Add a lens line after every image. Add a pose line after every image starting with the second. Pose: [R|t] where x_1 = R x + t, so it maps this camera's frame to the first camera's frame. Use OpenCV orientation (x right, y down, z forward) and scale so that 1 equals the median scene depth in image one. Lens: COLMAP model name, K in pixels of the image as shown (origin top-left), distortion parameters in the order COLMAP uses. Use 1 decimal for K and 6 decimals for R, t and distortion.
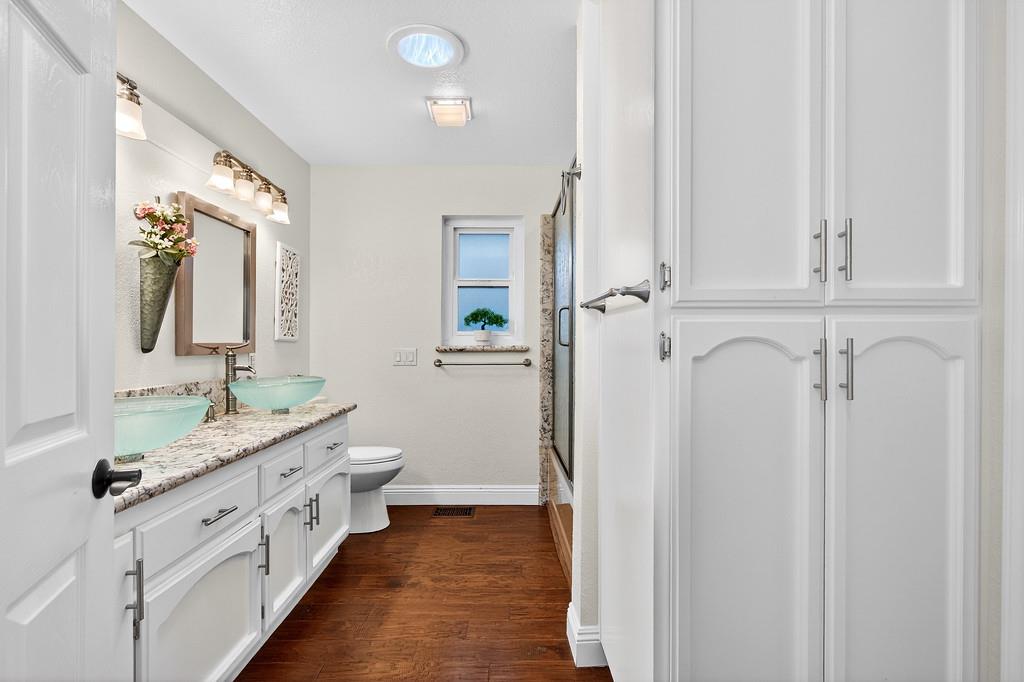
lens RADIAL K [[445.4, 0, 511.9], [0, 445.4, 342.9], [0, 0, 1]] dist [0.004458, -0.001722]
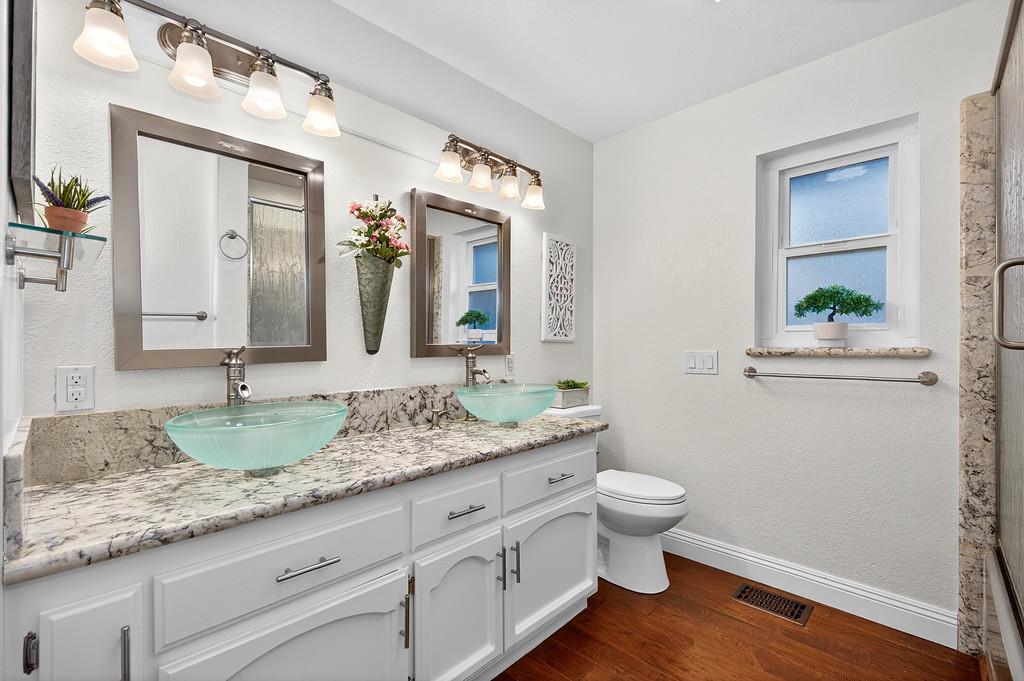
lens RADIAL K [[445.4, 0, 513.3], [0, 445.4, 342.5], [0, 0, 1]] dist [0.004458, -0.001722]
pose [[0.717064, -0.003400, -0.696999, 0.056339], [0.003560, 0.999993, -0.001215, -0.001332], [0.696998, -0.001610, 0.717072, 0.273676]]
